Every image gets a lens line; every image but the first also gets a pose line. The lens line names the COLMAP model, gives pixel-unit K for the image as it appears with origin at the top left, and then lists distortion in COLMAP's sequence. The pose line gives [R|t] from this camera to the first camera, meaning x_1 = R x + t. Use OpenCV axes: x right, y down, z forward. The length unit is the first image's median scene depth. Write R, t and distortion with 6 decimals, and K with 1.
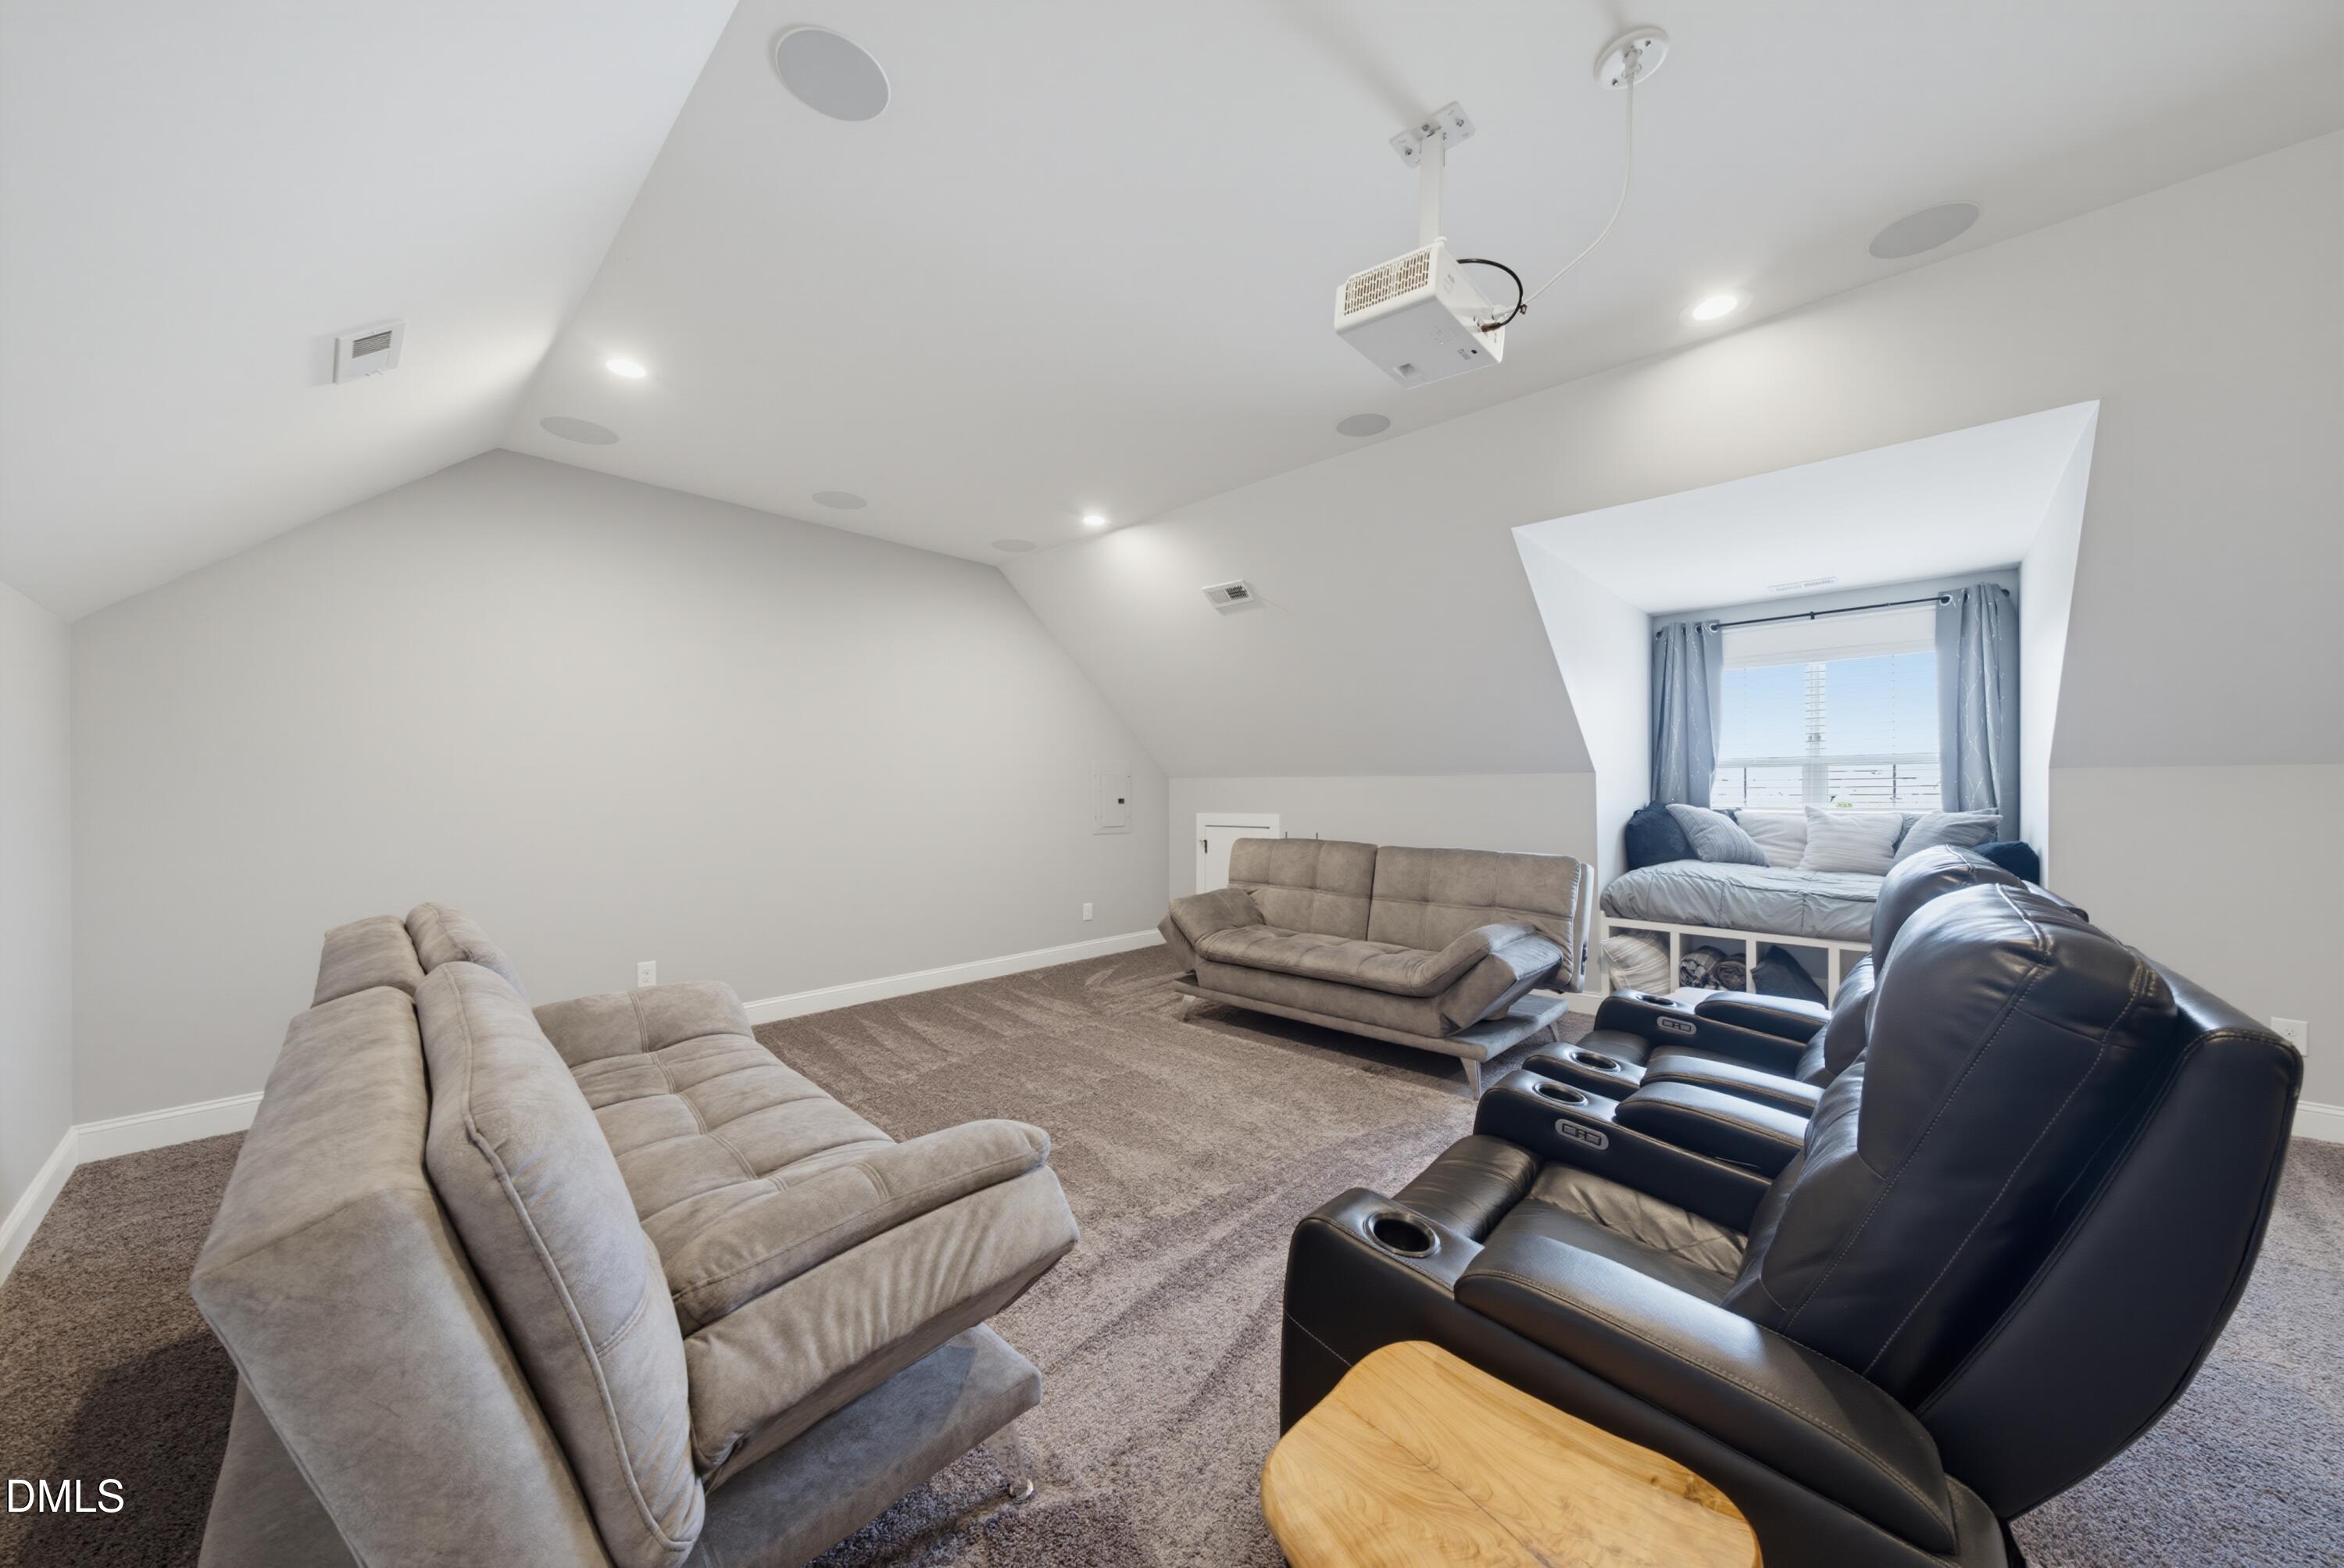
lens RADIAL K [[811.6, 0, 1181.6], [0, 811.6, 771.1], [0, 0, 1]] dist [-0.002463, -0.000092]
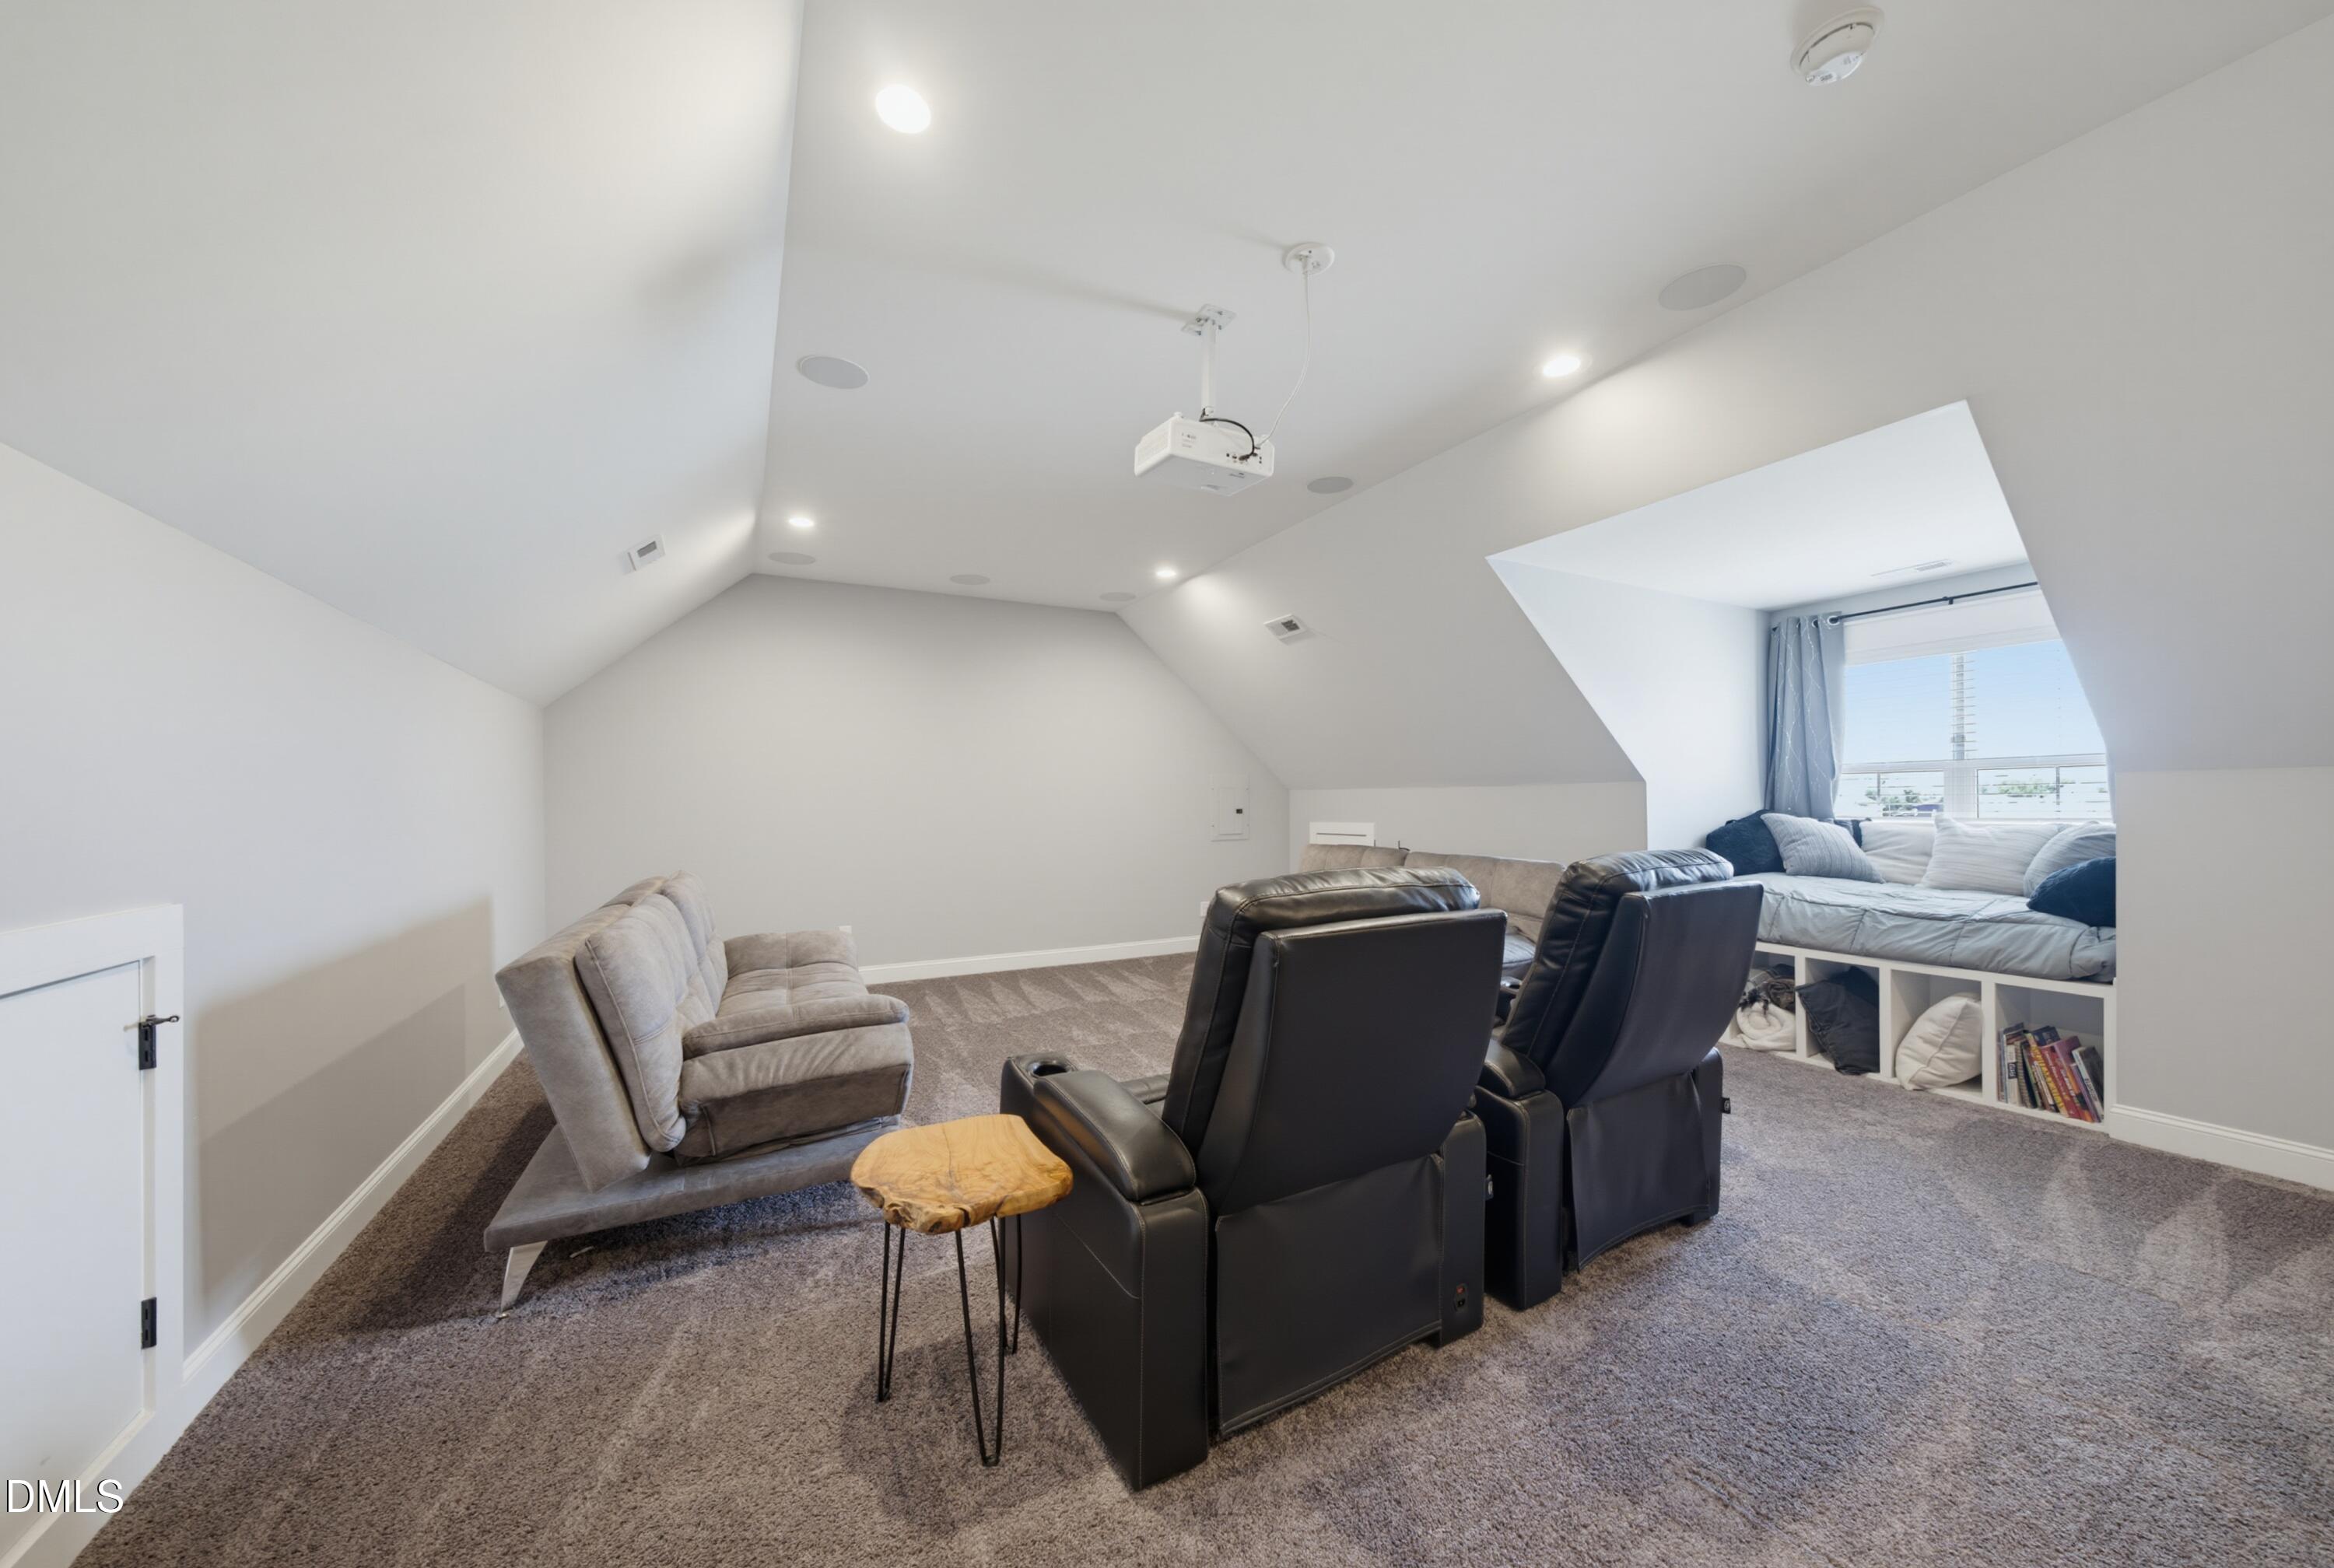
lens RADIAL K [[816.4, 0, 1154.8], [0, 816.4, 778.3], [0, 0, 1]] dist [-0.011786, 0.003911]
pose [[0.943685, -0.014278, -0.330538, 0.307549], [0.012413, 0.999893, -0.007753, -0.002164], [0.330613, 0.003213, 0.943761, -0.149177]]
